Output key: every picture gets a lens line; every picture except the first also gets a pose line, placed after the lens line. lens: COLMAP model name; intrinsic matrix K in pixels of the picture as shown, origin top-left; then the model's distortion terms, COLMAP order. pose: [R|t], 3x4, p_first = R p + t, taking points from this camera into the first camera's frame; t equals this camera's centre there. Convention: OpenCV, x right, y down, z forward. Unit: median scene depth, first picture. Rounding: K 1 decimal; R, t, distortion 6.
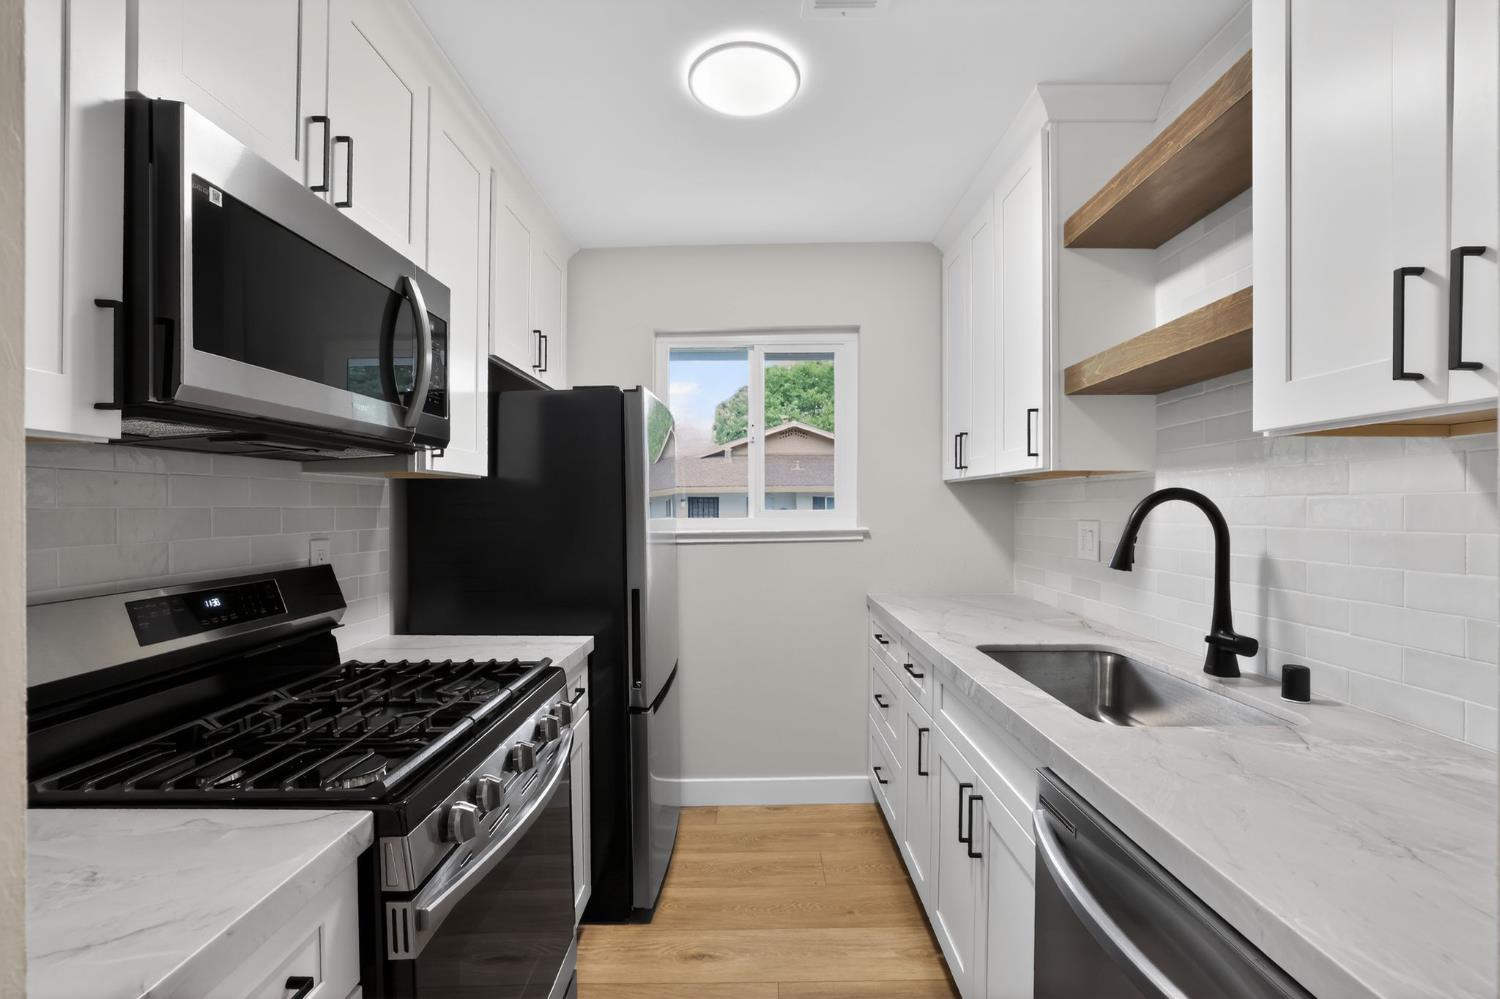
lens RADIAL K [[653.1, 0, 763.8], [0, 653.1, 513.2], [0, 0, 1]] dist [-0.034970, 0.009356]
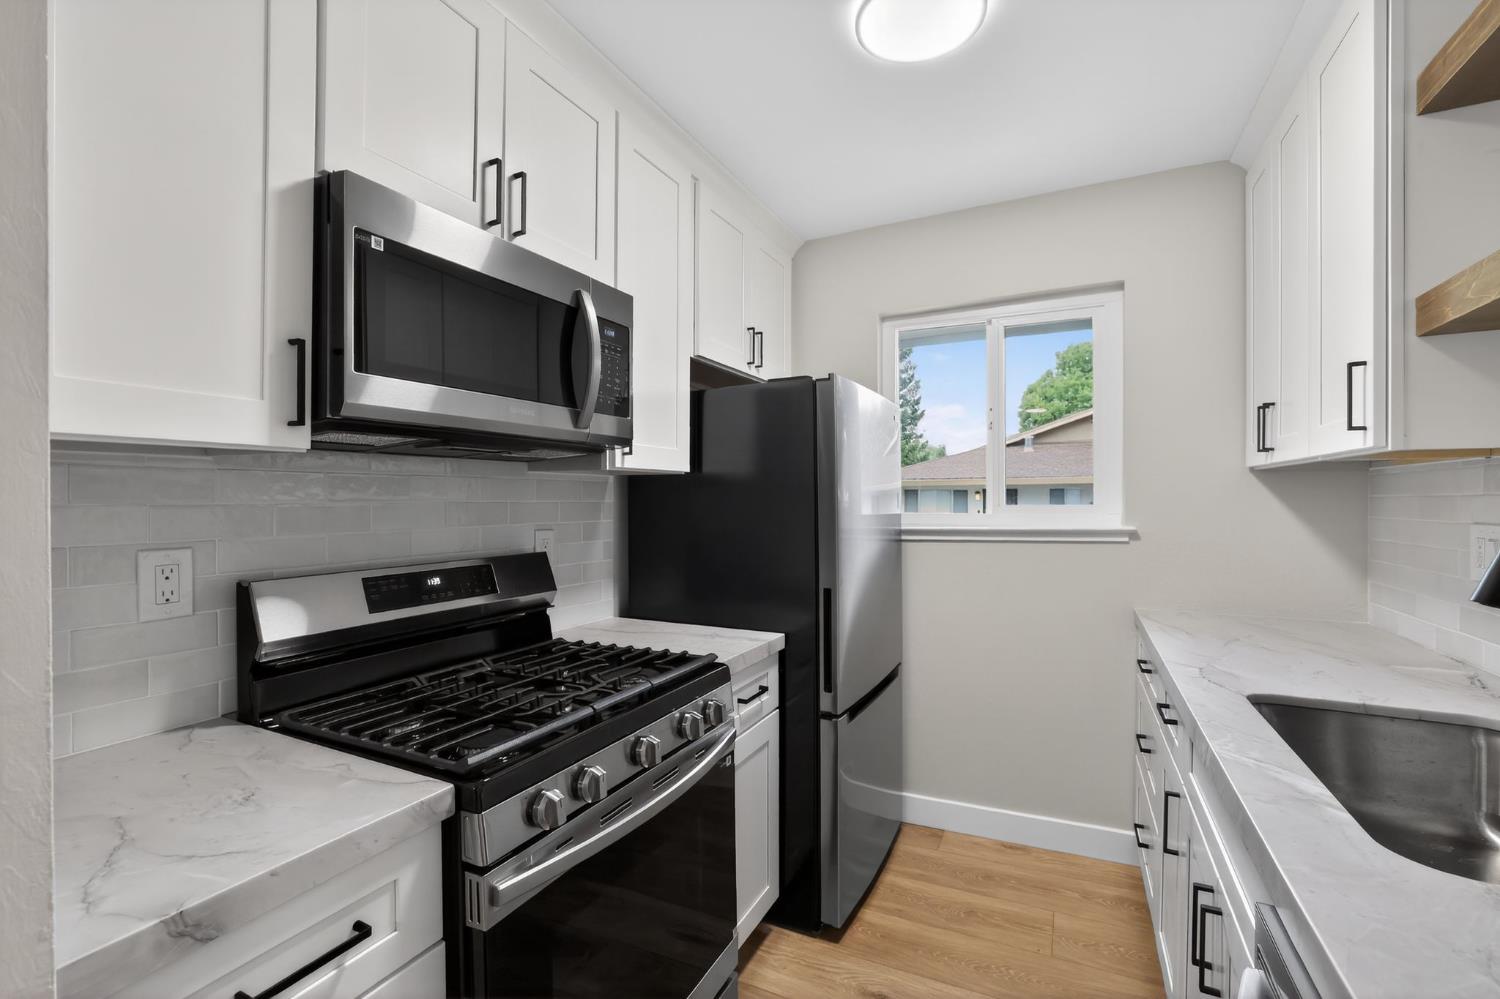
lens RADIAL K [[653.1, 0, 763.0], [0, 653.1, 503.8], [0, 0, 1]] dist [-0.034970, 0.009356]
pose [[0.896988, 0.004548, -0.442032, 0.155848], [-0.005522, 0.999984, -0.000918, -0.005691], [0.442021, 0.003264, 0.896999, 0.116333]]
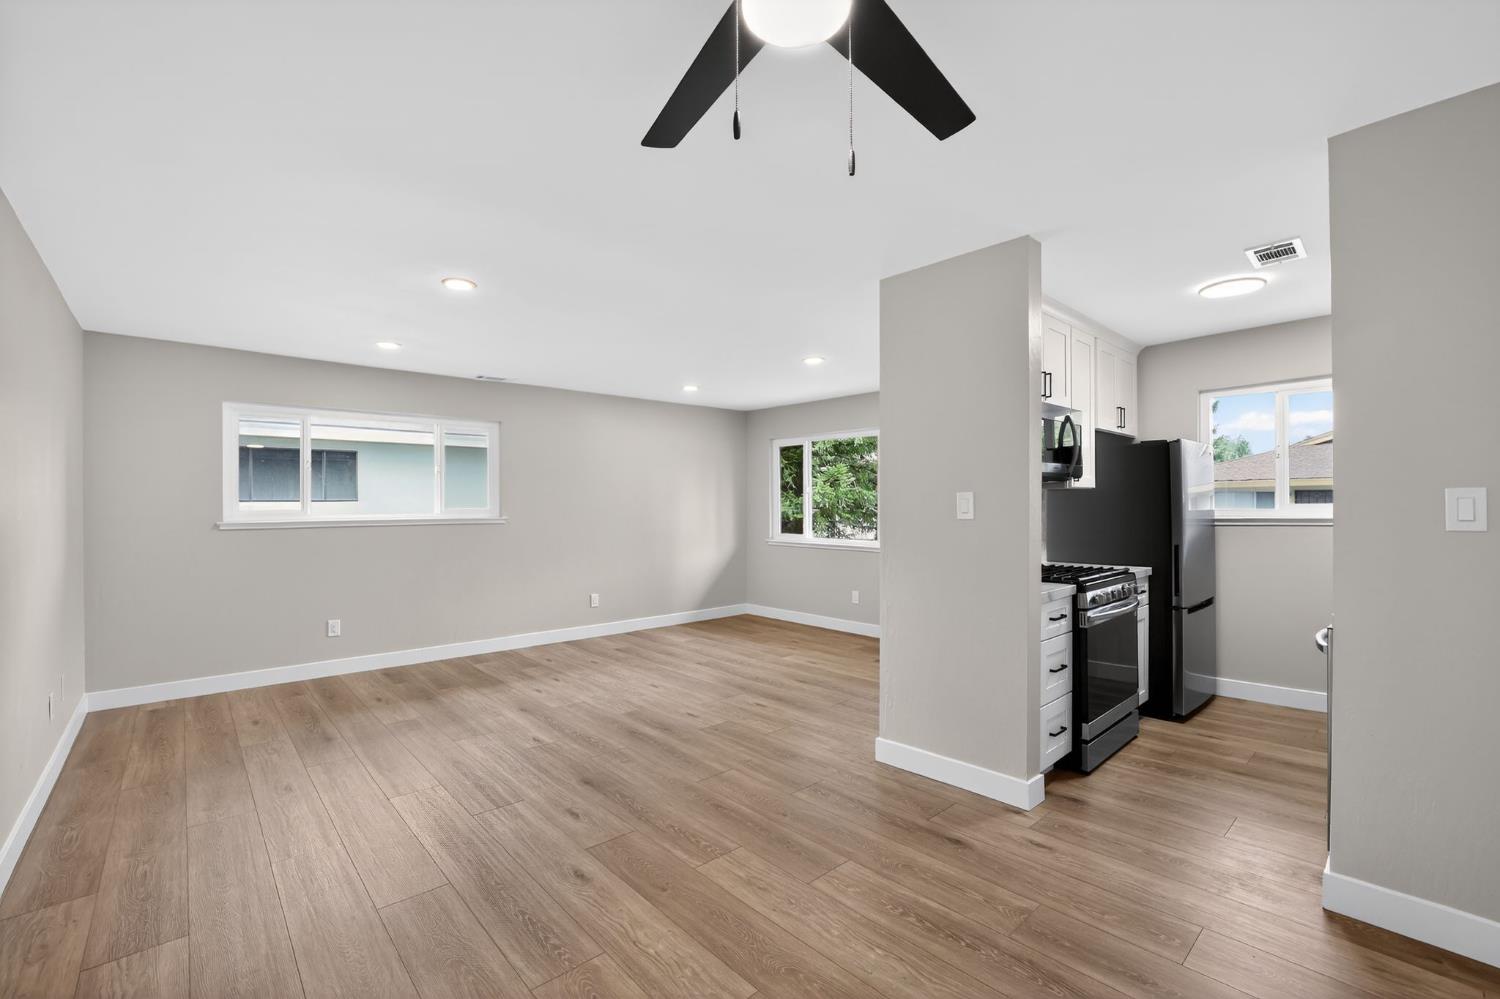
lens RADIAL K [[653.1, 0, 757.0], [0, 653.1, 508.9], [0, 0, 1]] dist [-0.034970, 0.009356]
pose [[0.669740, -0.000950, -0.742595, 0.429503], [0.000906, 0.999999, -0.000462, 0.012010], [0.742595, -0.000363, 0.669741, -1.322558]]
